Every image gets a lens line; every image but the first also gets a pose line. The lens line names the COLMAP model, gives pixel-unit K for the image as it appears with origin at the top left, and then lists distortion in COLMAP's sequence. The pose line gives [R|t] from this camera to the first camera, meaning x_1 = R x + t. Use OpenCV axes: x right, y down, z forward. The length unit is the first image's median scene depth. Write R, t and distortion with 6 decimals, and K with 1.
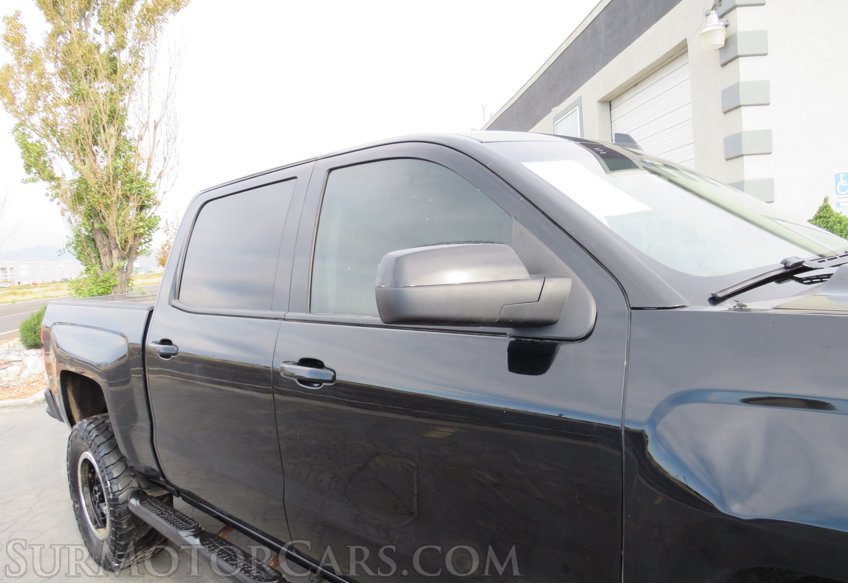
lens RADIAL K [[600.0, 0, 424.0], [0, 600.0, 291.5], [0, 0, 1]] dist [-0.030107, 0.000297]
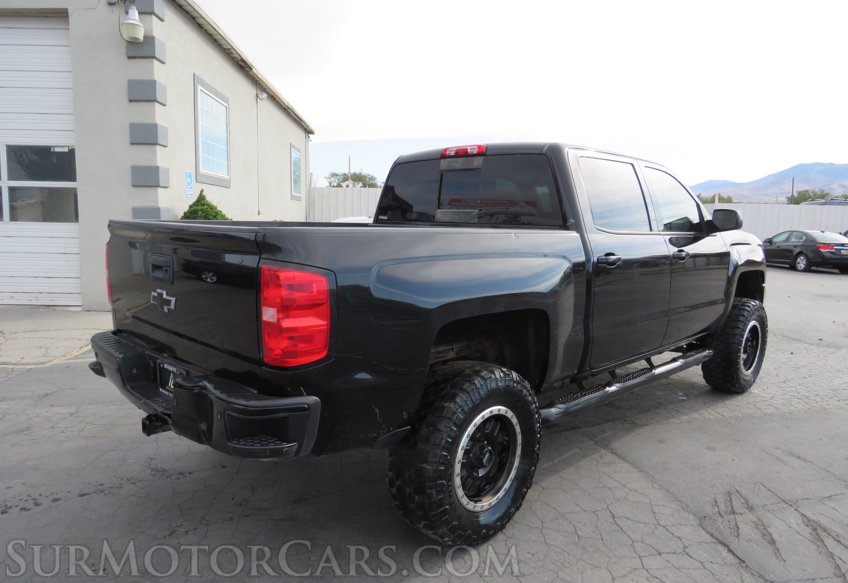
lens RADIAL K [[584.0, 0, 424.0], [0, 584.0, 291.5], [0, 0, 1]] dist [-0.025131, 0.000647]
pose [[0.032857, -0.056046, 0.997887, -0.339386], [0.049576, 0.997289, 0.054380, 0.012308], [-0.998230, 0.047684, 0.035546, 0.260520]]
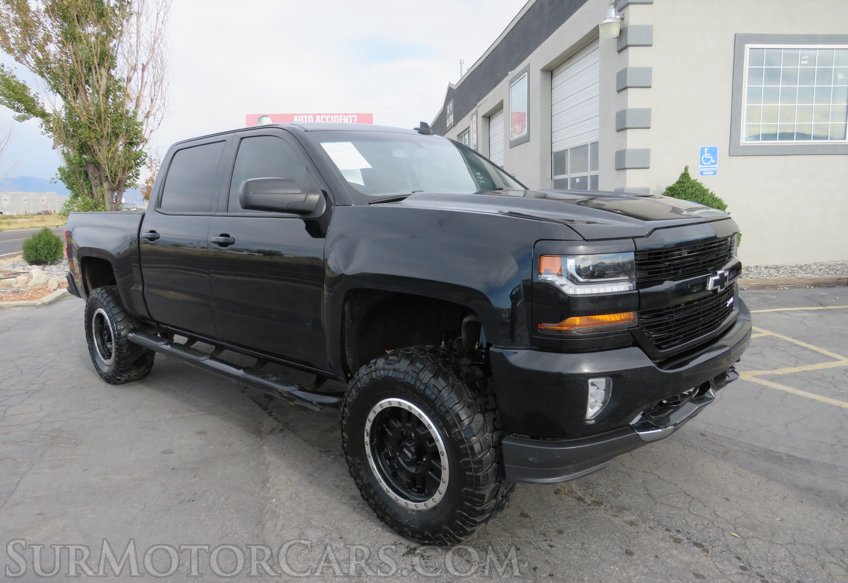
lens RADIAL K [[584.0, 0, 424.0], [0, 584.0, 291.5], [0, 0, 1]] dist [-0.025131, 0.000647]
pose [[0.998463, 0.044620, 0.032860, 0.054165], [-0.047323, 0.995113, 0.086663, 0.013076], [-0.028833, -0.088085, 0.995696, -0.126282]]
